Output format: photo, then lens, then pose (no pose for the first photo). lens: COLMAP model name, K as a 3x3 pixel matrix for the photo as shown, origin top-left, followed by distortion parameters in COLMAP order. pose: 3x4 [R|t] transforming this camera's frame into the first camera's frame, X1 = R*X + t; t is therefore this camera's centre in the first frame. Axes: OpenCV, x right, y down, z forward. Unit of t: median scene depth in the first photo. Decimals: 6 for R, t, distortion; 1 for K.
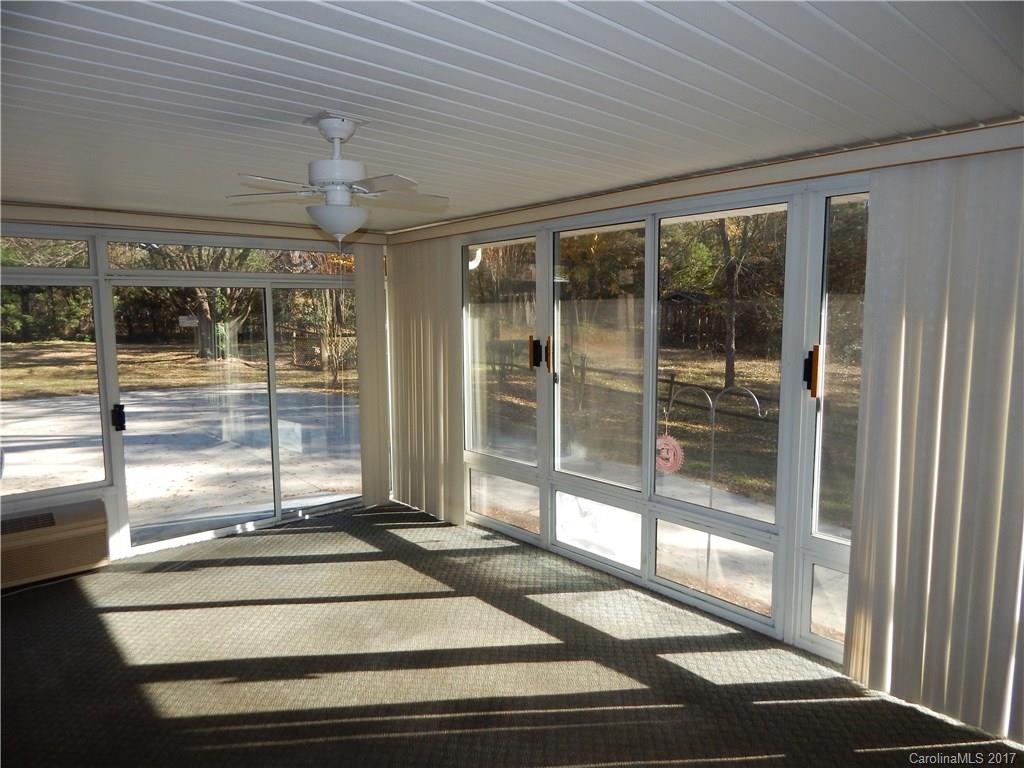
lens RADIAL K [[665.3, 0, 513.7], [0, 665.3, 383.6], [0, 0, 1]] dist [-0.008948, 0.001248]
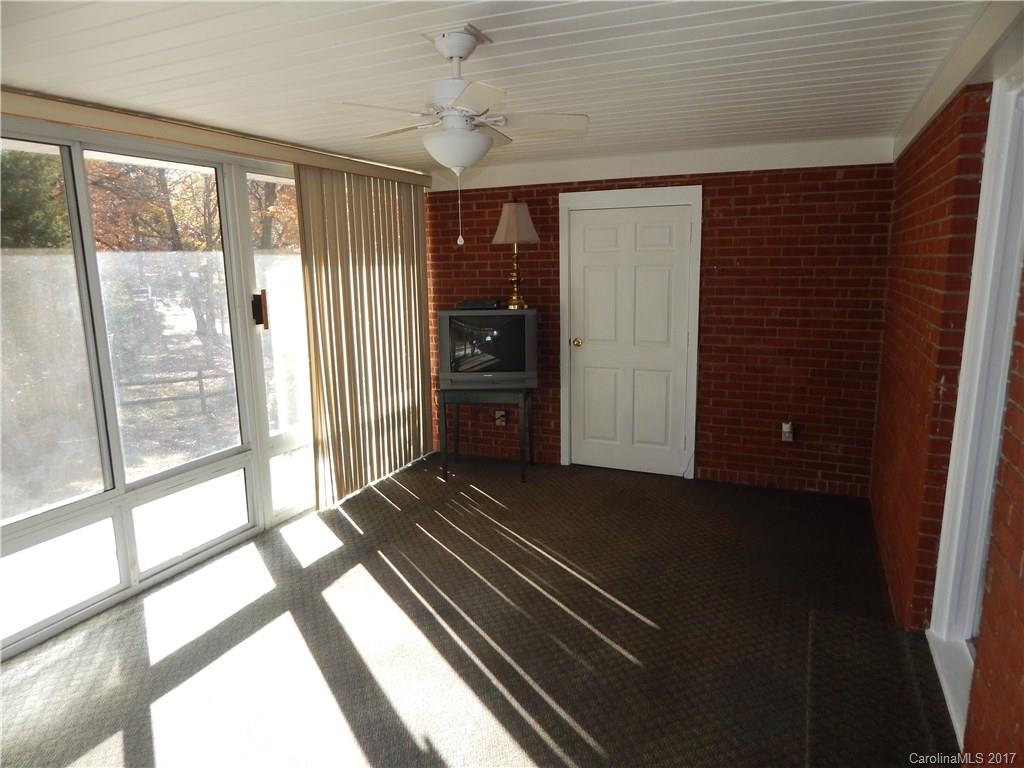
lens RADIAL K [[665.3, 0, 513.8], [0, 665.3, 383.0], [0, 0, 1]] dist [-0.008948, 0.001248]
pose [[-0.404540, -0.163123, 0.899854, -0.857964], [0.125472, 0.964758, 0.231296, -0.104219], [-0.905872, 0.206475, -0.369816, 0.995096]]
